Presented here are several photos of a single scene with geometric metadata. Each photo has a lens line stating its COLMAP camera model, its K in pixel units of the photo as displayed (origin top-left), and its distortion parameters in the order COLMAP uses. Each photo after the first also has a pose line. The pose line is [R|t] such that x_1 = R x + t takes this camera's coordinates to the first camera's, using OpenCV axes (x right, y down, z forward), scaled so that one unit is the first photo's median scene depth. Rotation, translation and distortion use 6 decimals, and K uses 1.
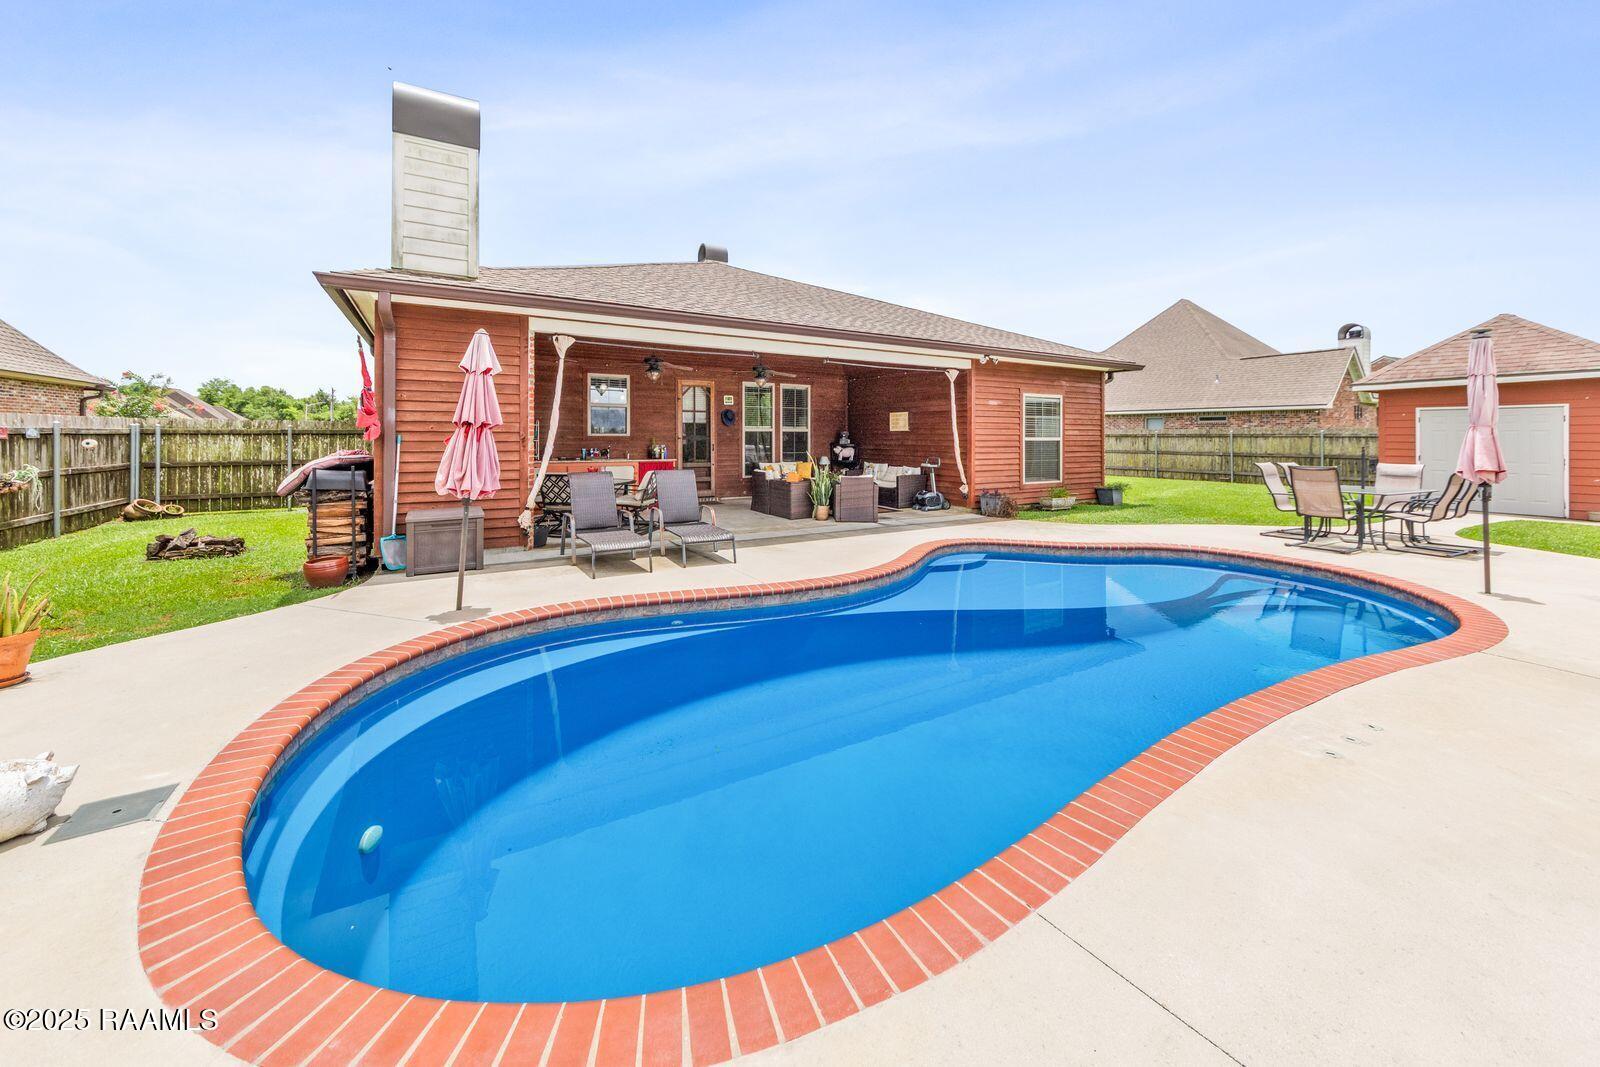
lens RADIAL K [[626.6, 0, 794.1], [0, 626.6, 457.7], [0, 0, 1]] dist [0.002731, 0.000227]
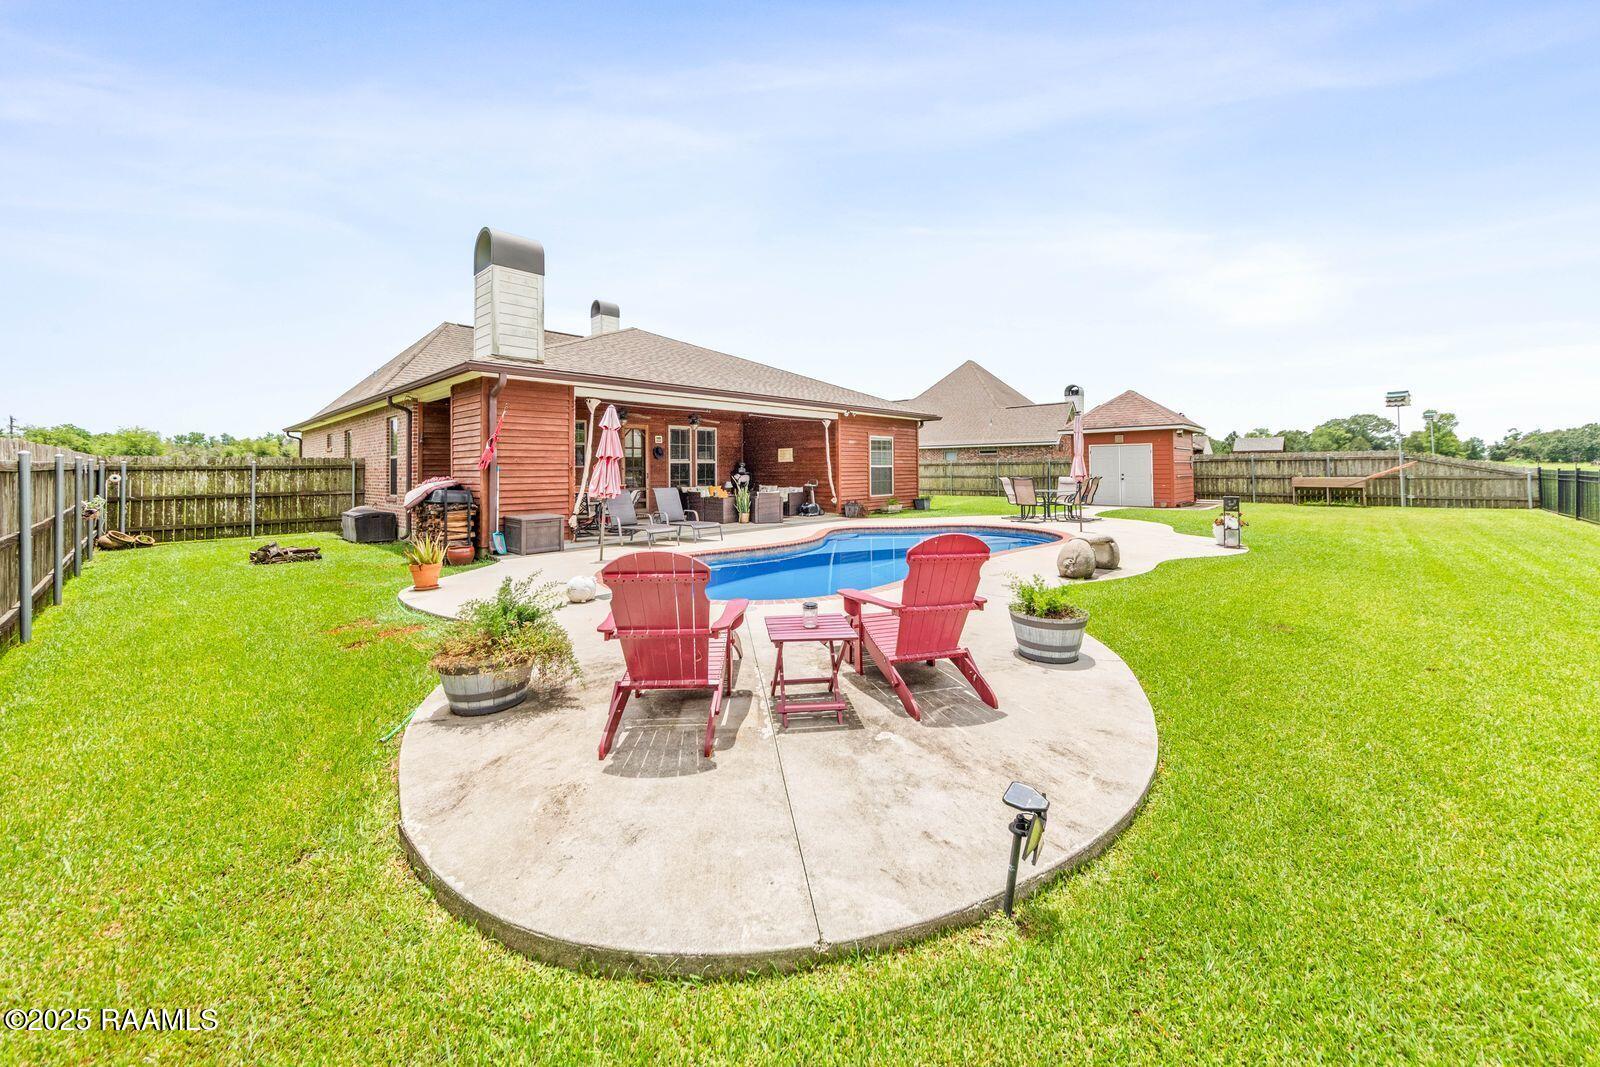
lens RADIAL K [[626.2, 0, 798.1], [0, 626.2, 530.8], [0, 0, 1]] dist [0.000914, 0.000377]
pose [[0.961249, -0.038461, 0.272987, -0.194713], [0.021424, 0.997647, 0.065122, 0.020600], [-0.274849, -0.056750, 0.959811, -0.361985]]
